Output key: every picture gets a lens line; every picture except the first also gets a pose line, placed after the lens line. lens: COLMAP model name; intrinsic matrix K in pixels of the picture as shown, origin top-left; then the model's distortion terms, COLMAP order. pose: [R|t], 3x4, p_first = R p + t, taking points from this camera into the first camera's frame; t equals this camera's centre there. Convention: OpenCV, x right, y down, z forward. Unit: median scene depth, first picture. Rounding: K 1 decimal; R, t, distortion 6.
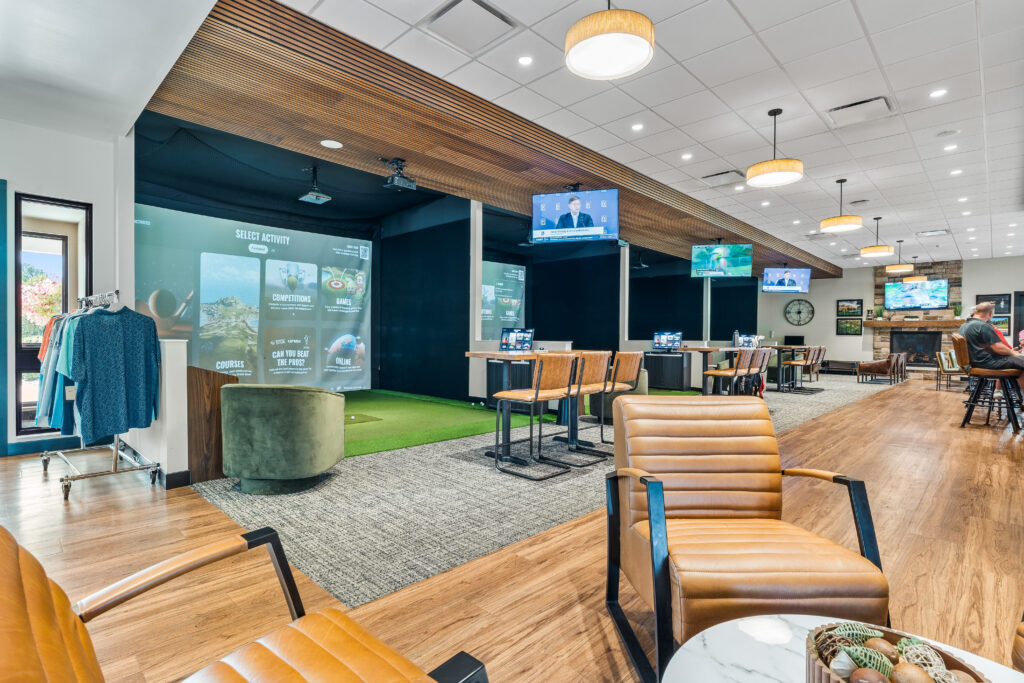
lens RADIAL K [[502.1, 0, 512.0], [0, 502.1, 341.5], [0, 0, 1]] dist [-0.002159, -0.000579]
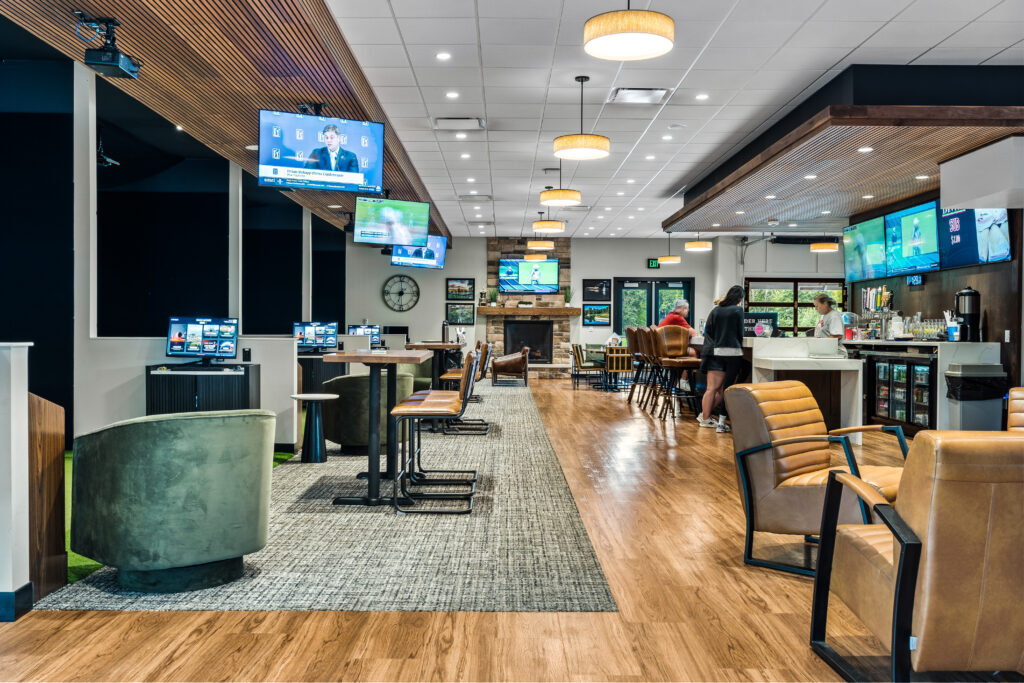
lens RADIAL K [[892.0, 0, 512.0], [0, 892.0, 341.5], [0, 0, 1]] dist [0.007472, 0.005652]
pose [[0.711376, -0.014300, 0.702666, -0.246279], [0.008961, 0.999896, 0.011276, -0.002861], [-0.702754, -0.001725, 0.711431, -0.014934]]
